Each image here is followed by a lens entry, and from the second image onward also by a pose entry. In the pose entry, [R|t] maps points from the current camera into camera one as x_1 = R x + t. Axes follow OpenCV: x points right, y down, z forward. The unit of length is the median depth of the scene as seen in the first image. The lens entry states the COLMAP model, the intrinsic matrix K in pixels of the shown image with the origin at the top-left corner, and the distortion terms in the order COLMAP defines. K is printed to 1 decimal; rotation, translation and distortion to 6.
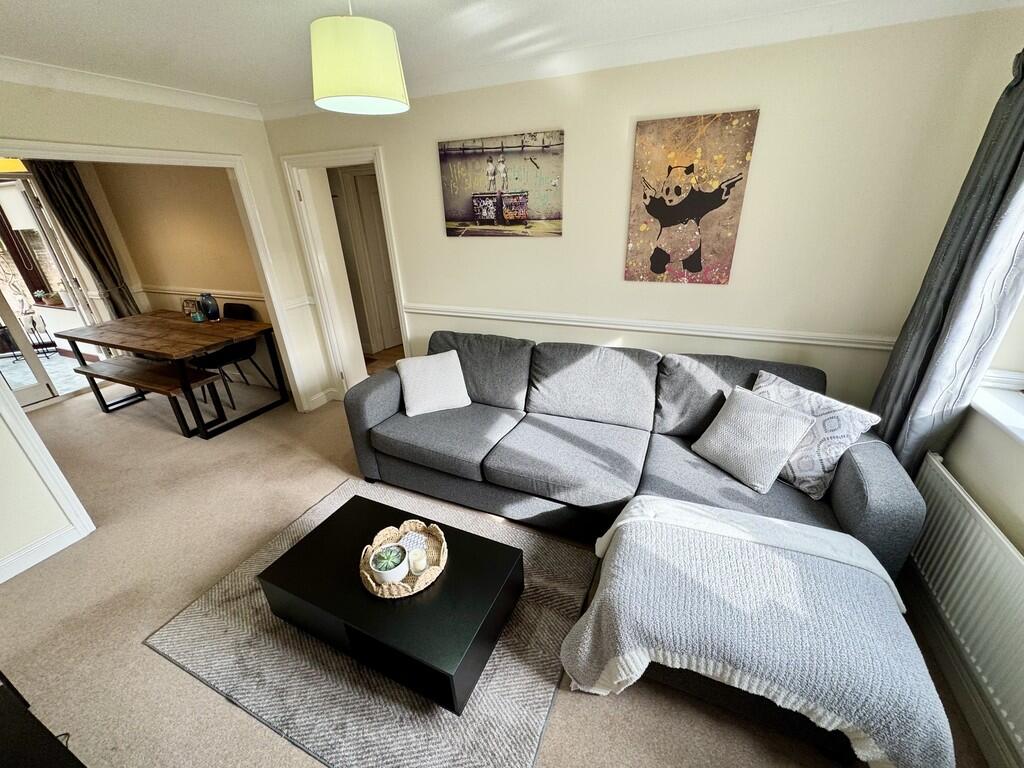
lens RADIAL K [[408.0, 0, 513.1], [0, 408.0, 384.3], [0, 0, 1]] dist [-0.002628, 0.000317]
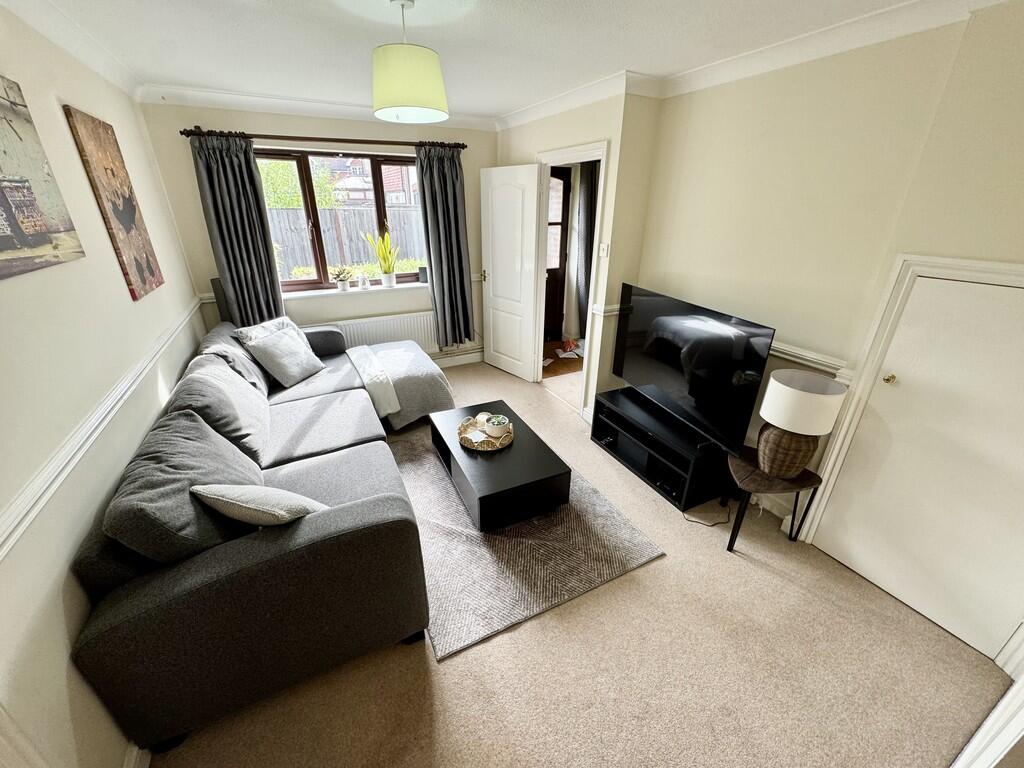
lens RADIAL K [[408.0, 0, 512.6], [0, 408.0, 383.6], [0, 0, 1]] dist [-0.002628, 0.000317]
pose [[-0.769006, -0.229517, 0.596617, -0.876036], [0.284032, 0.713446, 0.640562, -0.468675], [-0.572674, 0.662055, -0.483454, 1.127497]]
